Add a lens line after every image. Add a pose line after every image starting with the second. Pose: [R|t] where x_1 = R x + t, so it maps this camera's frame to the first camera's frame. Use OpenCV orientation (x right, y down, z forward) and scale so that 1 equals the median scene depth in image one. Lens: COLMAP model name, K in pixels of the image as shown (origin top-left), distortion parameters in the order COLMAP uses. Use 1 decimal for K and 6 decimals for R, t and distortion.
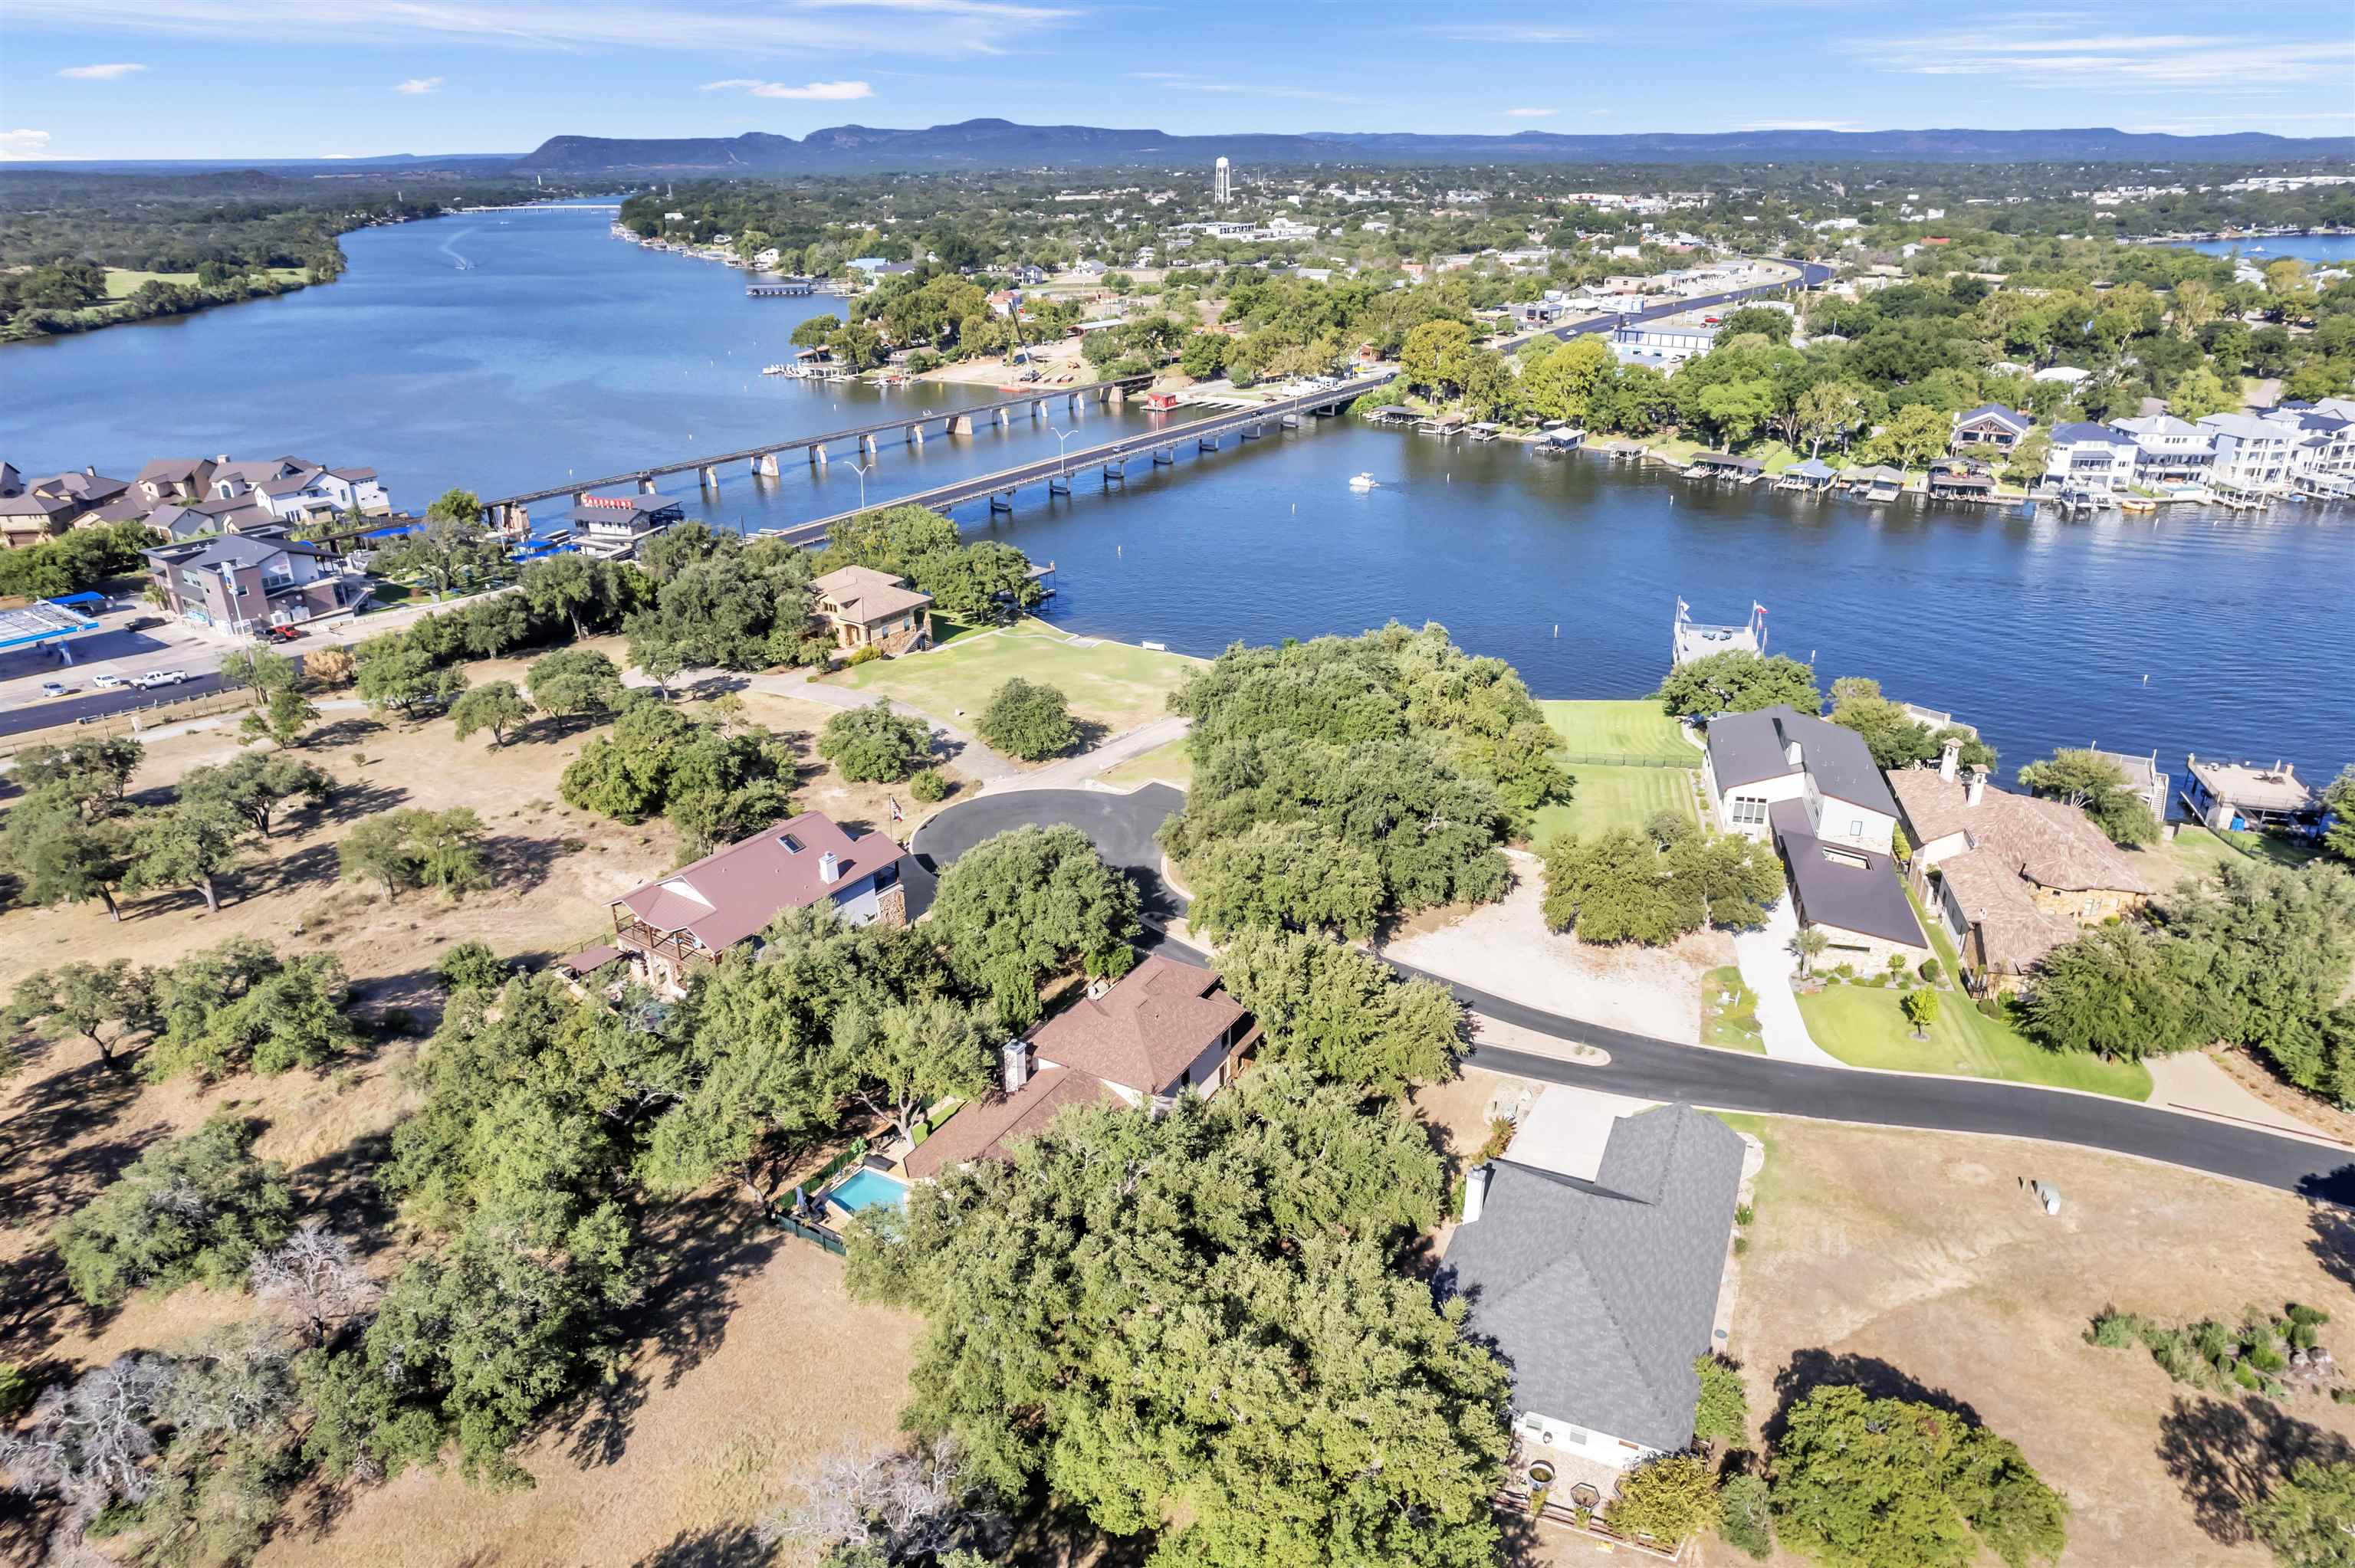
lens RADIAL K [[1529.4, 0, 1182.9], [0, 1529.4, 807.3], [0, 0, 1]] dist [-0.062490, 0.049647]
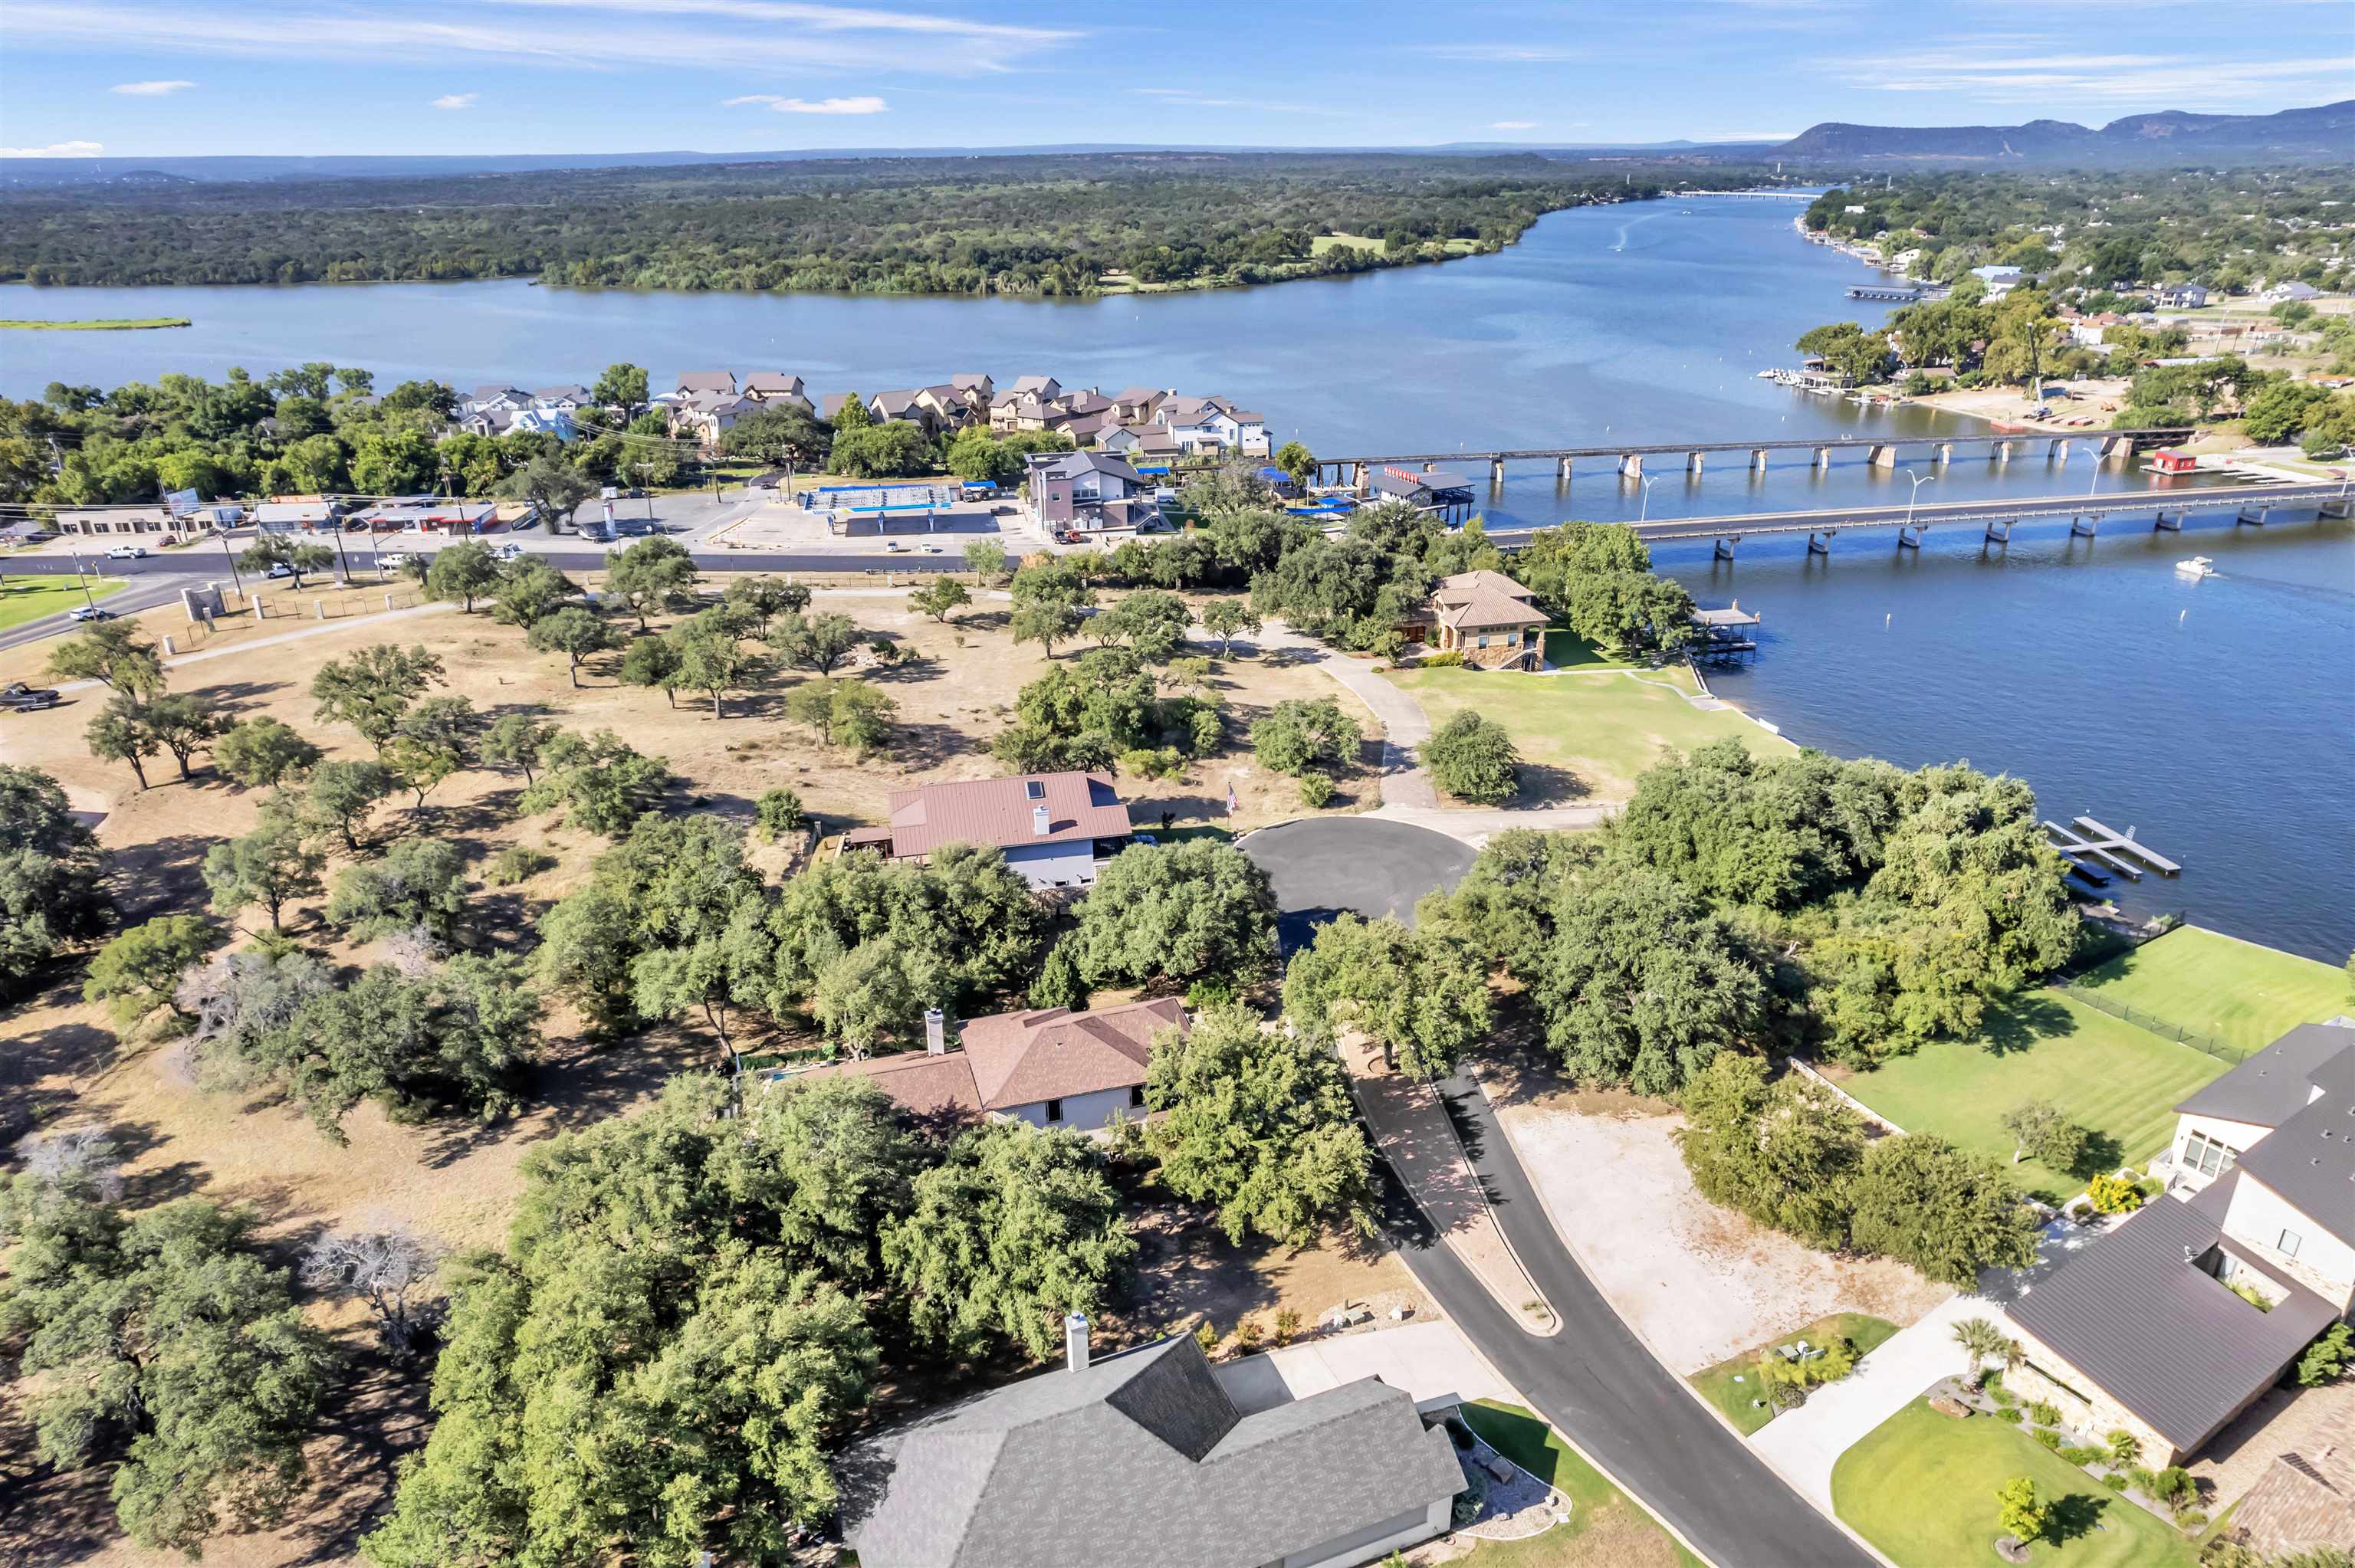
lens RADIAL K [[1529.4, 0, 1170.2], [0, 1529.4, 786.6], [0, 0, 1]] dist [-0.062490, 0.049647]
pose [[0.717335, 0.271709, -0.641564, 0.194703], [-0.274372, 0.956581, 0.098345, -0.042877], [0.640430, 0.105482, 0.760739, 0.091354]]
